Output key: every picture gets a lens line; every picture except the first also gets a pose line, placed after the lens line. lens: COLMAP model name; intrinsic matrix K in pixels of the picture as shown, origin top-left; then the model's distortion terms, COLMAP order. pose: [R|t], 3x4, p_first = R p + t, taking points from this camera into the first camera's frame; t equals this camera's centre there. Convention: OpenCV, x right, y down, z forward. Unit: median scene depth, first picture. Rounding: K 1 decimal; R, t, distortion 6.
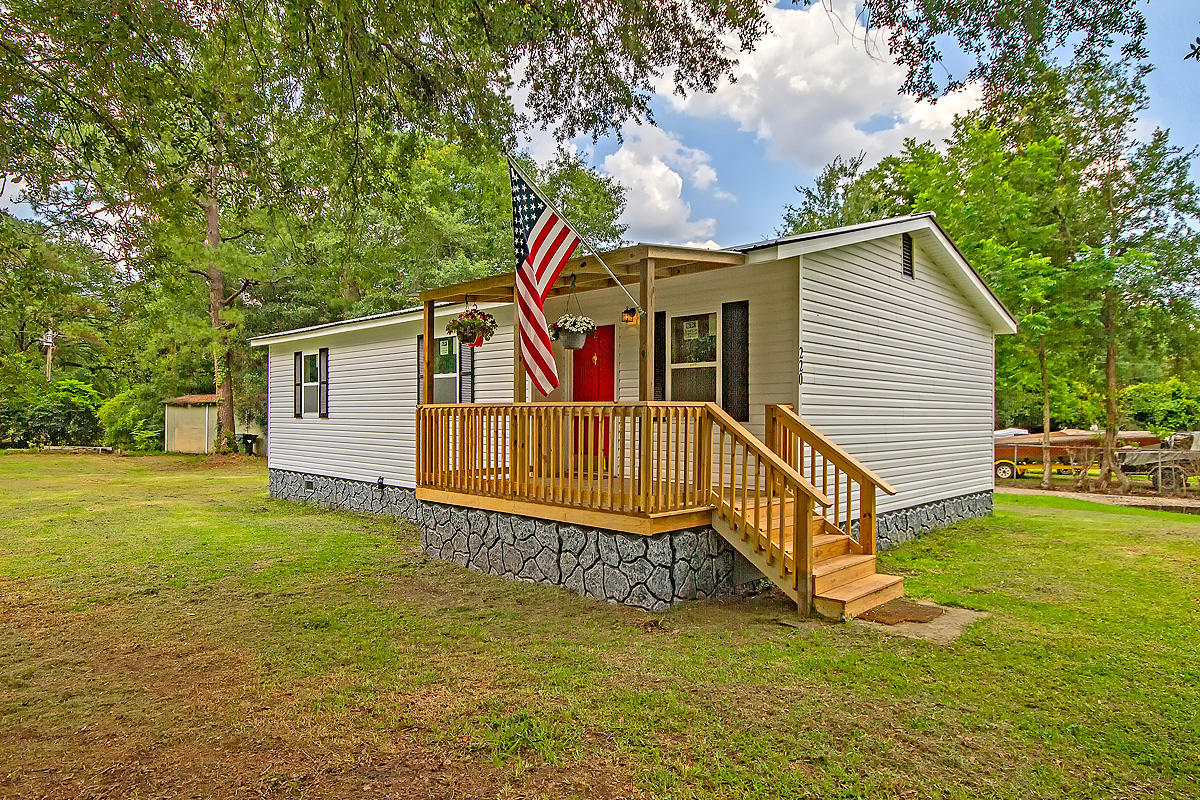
lens RADIAL K [[707.1, 0, 594.4], [0, 707.1, 408.0], [0, 0, 1]] dist [0.016327, 0.002213]
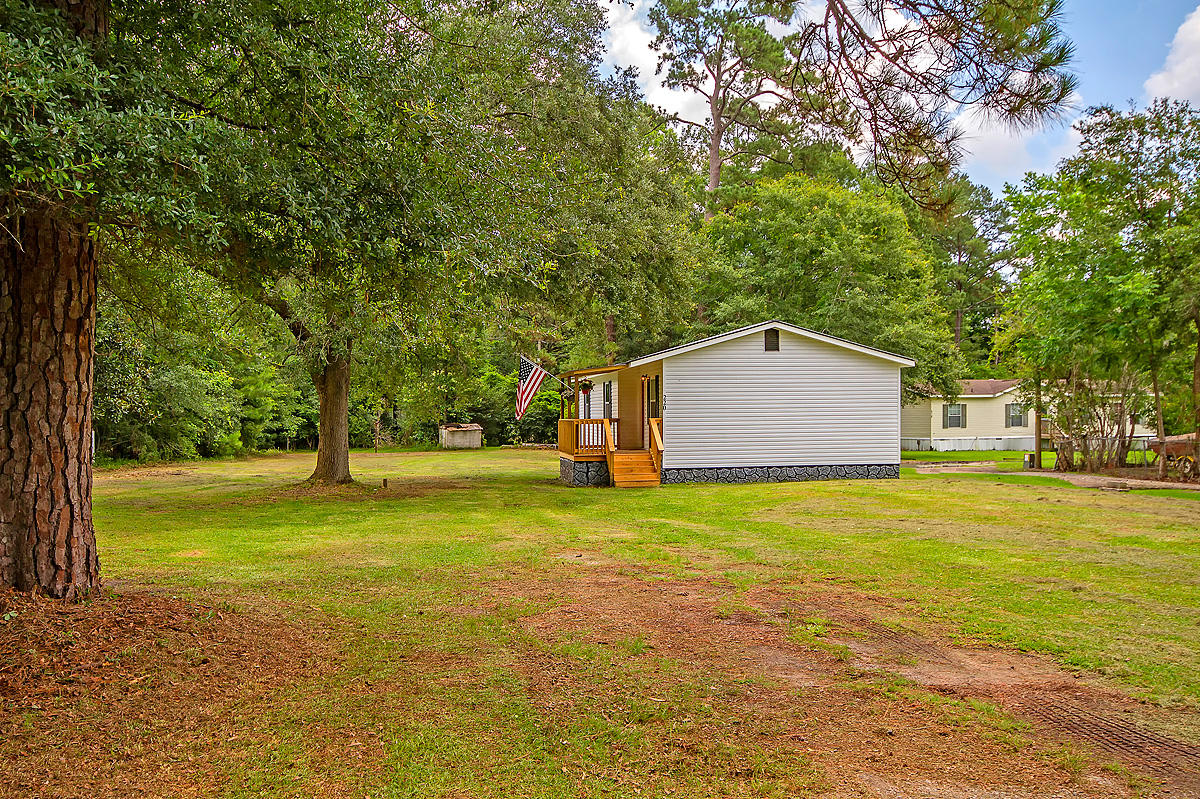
lens RADIAL K [[912.9, 0, 602.2], [0, 912.9, 400.6], [0, 0, 1]] dist [0.013896, 0.006278]
pose [[0.808227, -0.024126, -0.588377, 1.197101], [0.022968, 0.999692, -0.009443, -0.024152], [0.588423, -0.005882, 0.808532, -1.030903]]
